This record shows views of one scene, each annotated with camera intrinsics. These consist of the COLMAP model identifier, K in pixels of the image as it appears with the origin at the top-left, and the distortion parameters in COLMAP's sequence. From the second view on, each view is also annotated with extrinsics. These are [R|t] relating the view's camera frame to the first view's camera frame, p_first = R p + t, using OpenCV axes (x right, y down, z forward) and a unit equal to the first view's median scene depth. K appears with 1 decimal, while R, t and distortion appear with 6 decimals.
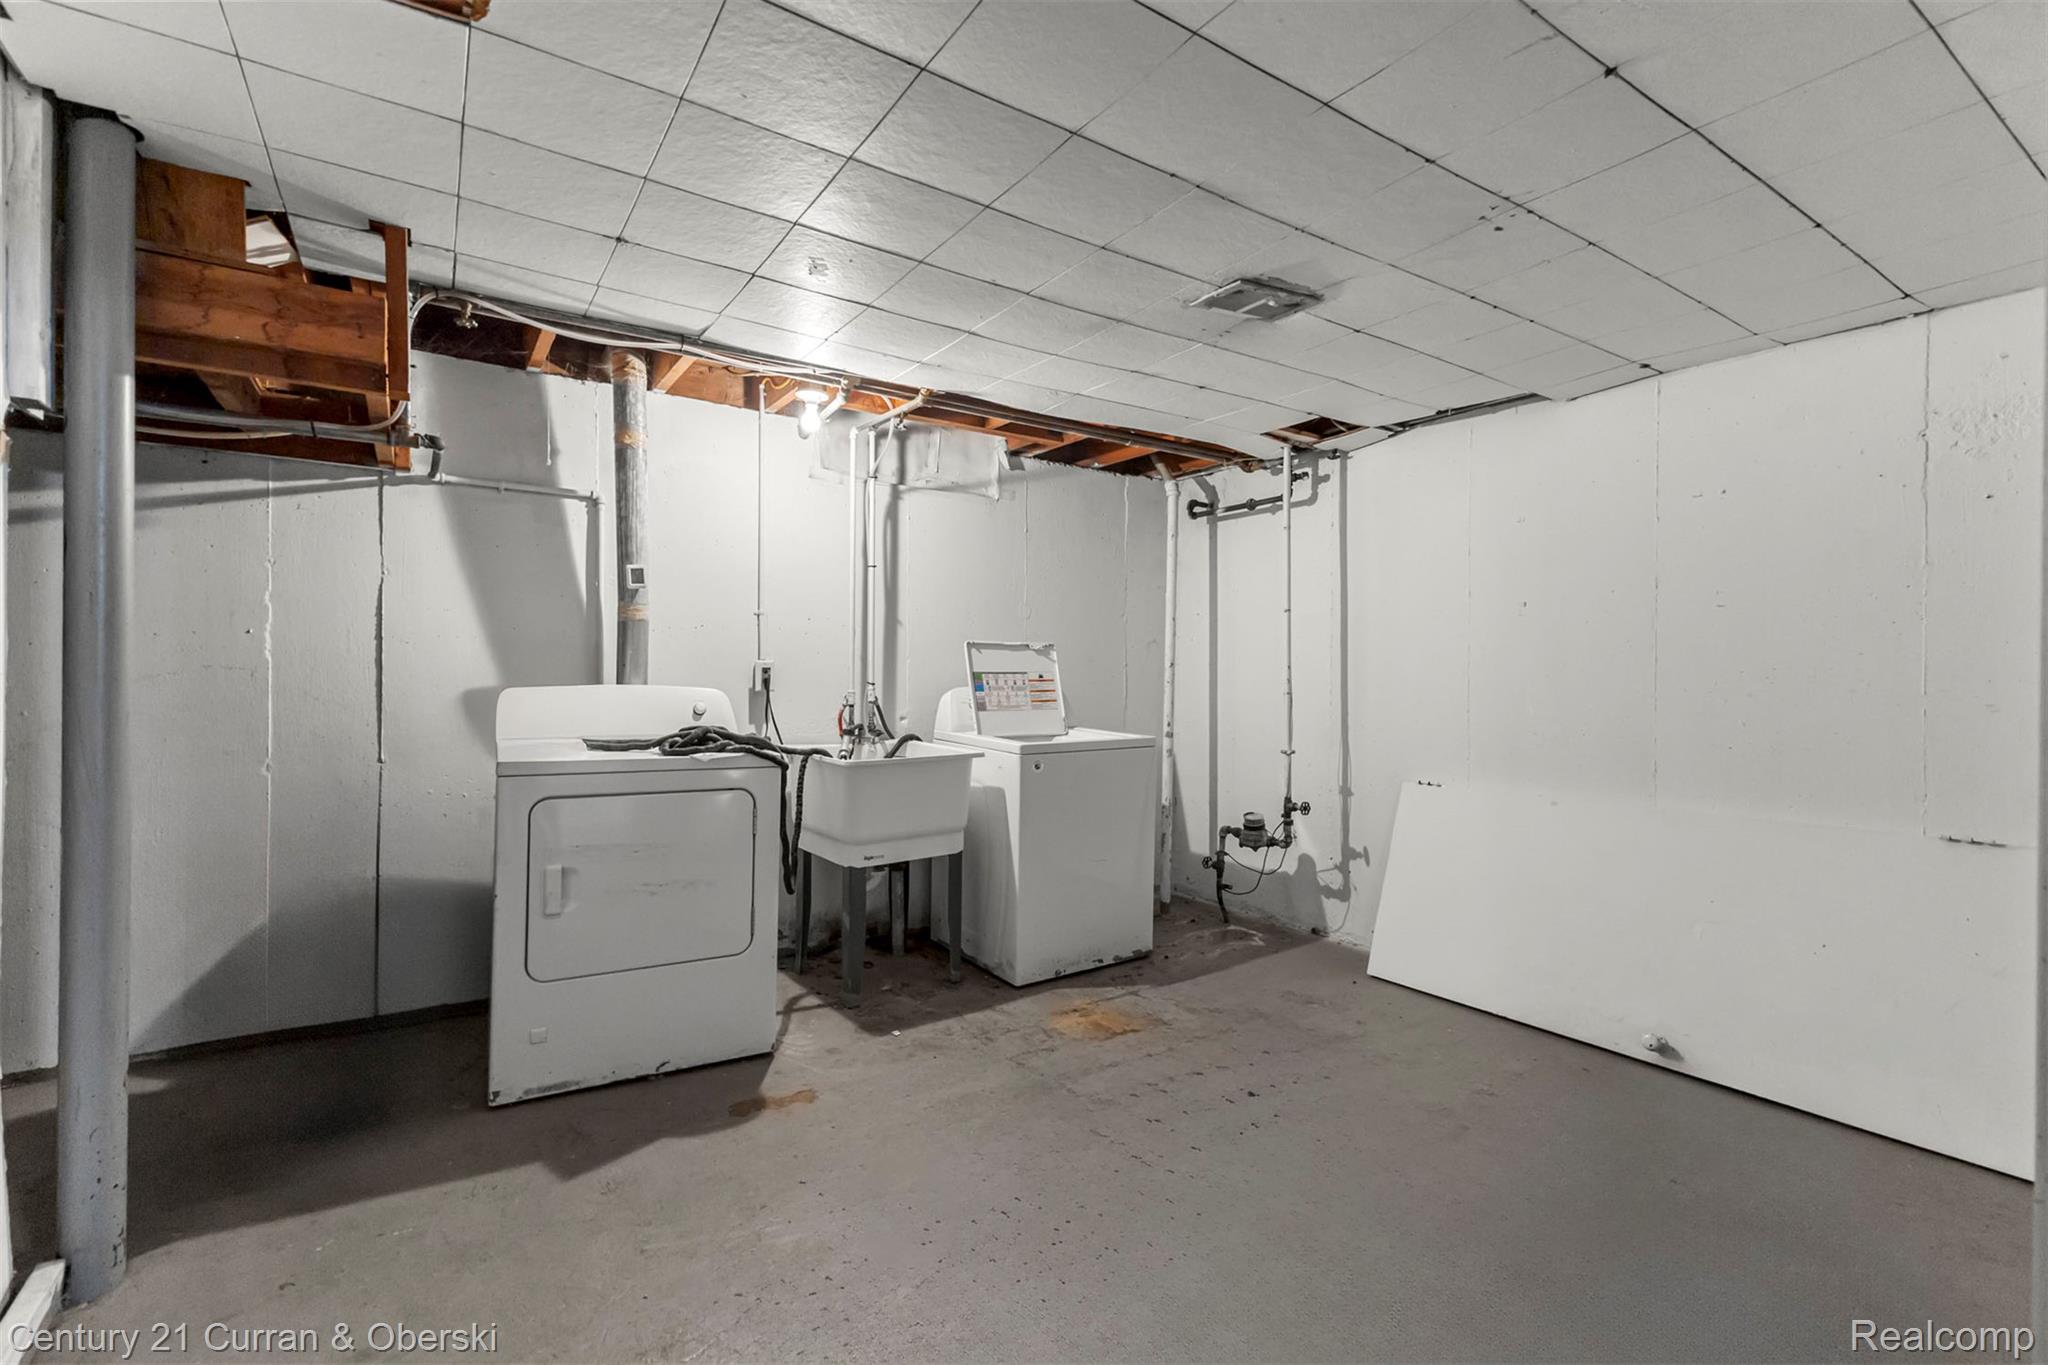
lens RADIAL K [[920.4, 0, 1029.7], [0, 920.4, 674.4], [0, 0, 1]] dist [0.014475, 0.000278]
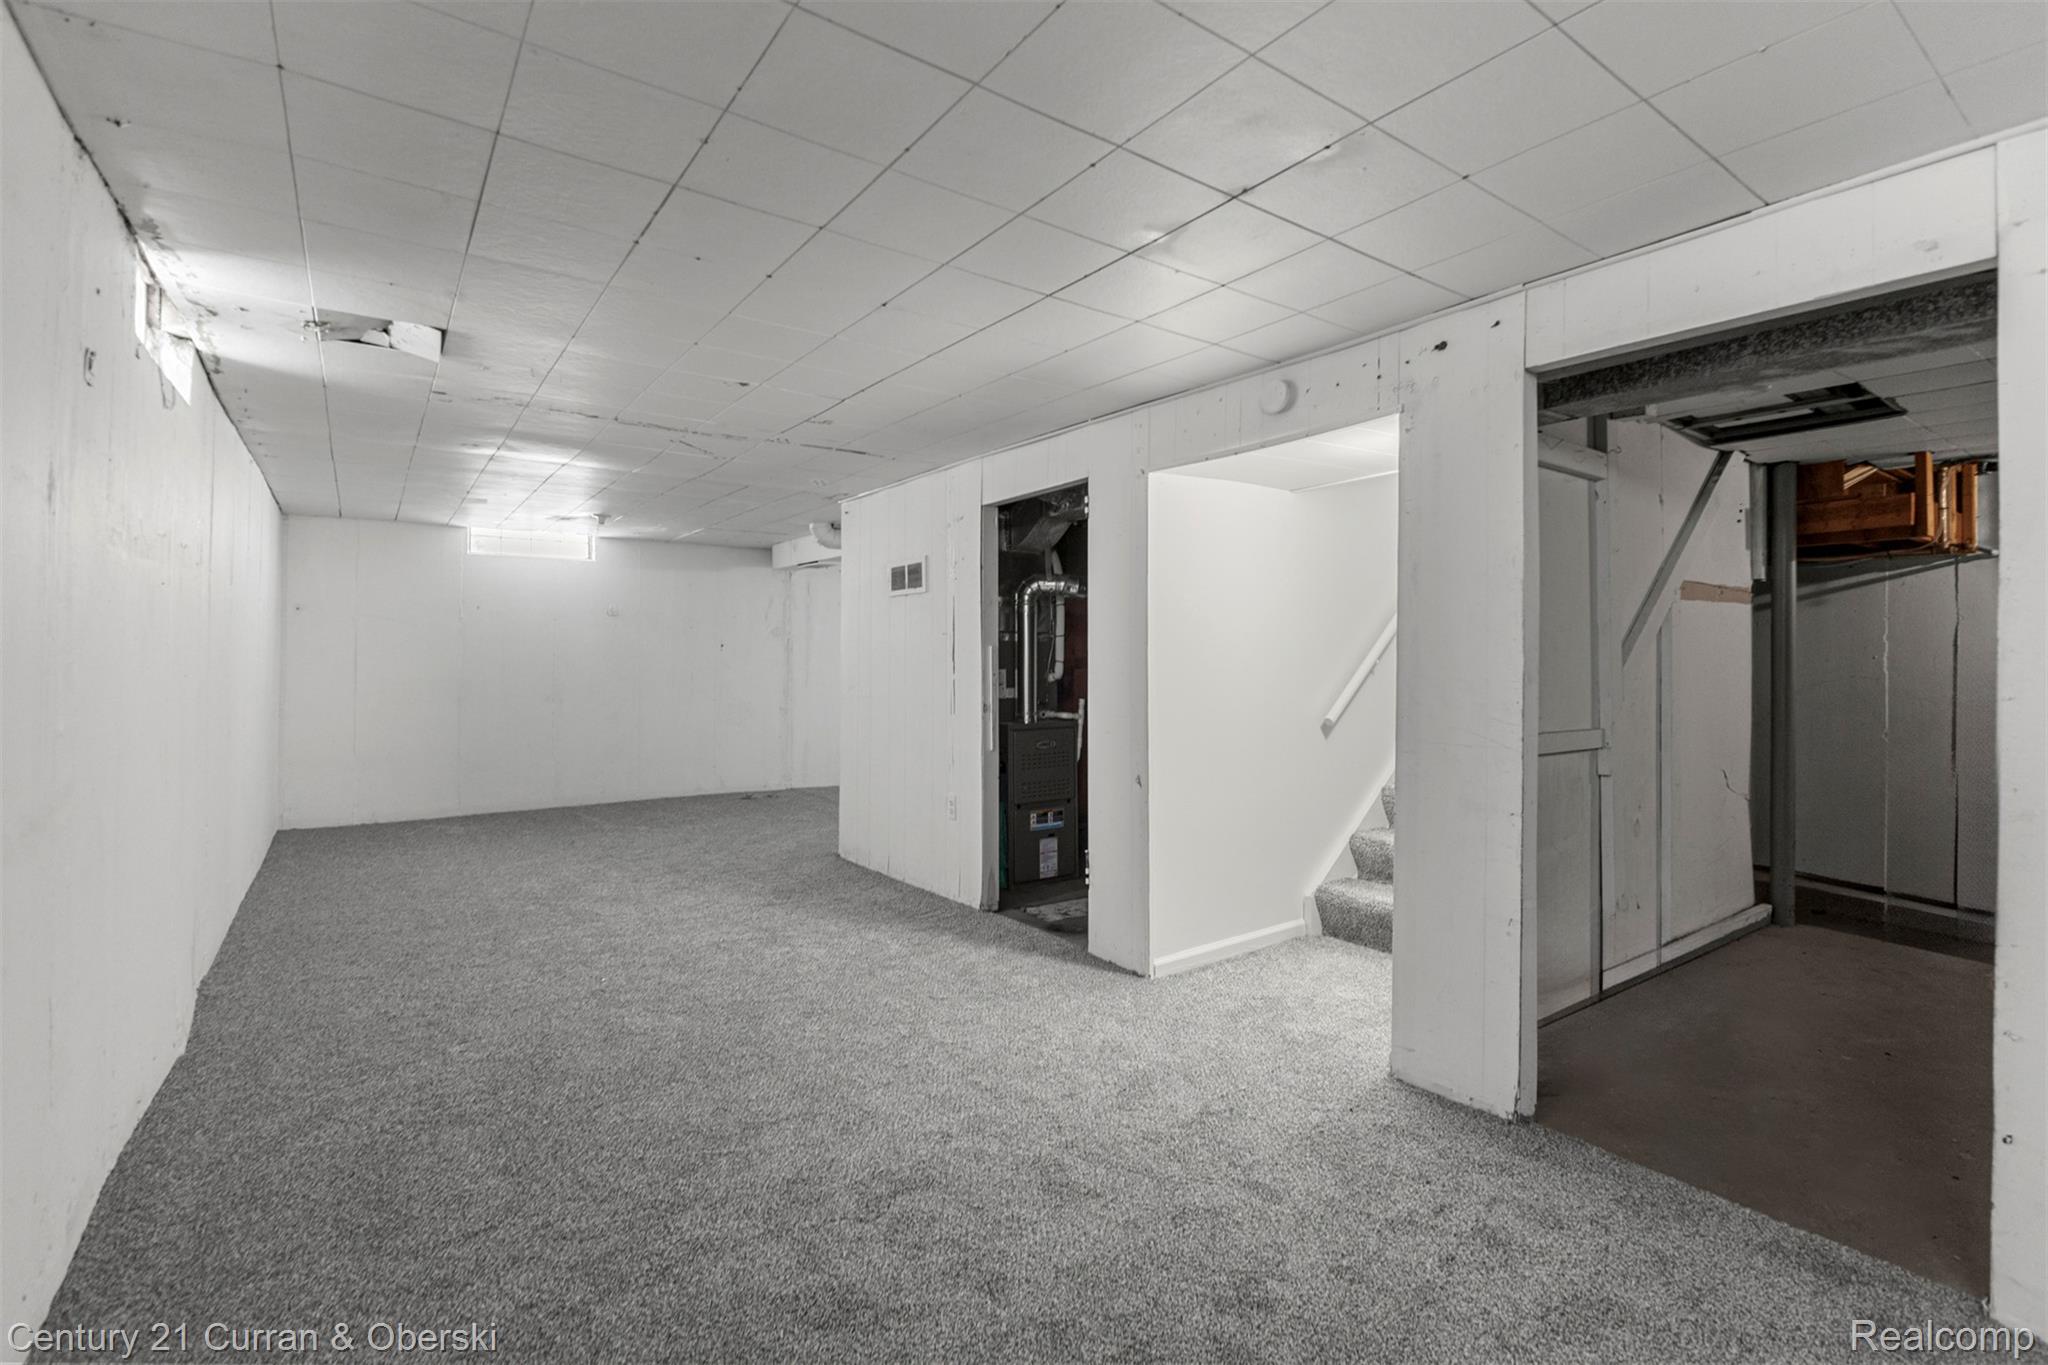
lens RADIAL K [[924.5, 0, 1036.1], [0, 924.5, 660.7], [0, 0, 1]] dist [-0.002658, -0.000351]
pose [[0.049111, -0.007585, -0.998765, 1.186867], [-0.009446, 0.999923, -0.008058, -0.015404], [0.998749, 0.009830, 0.049036, -0.966356]]
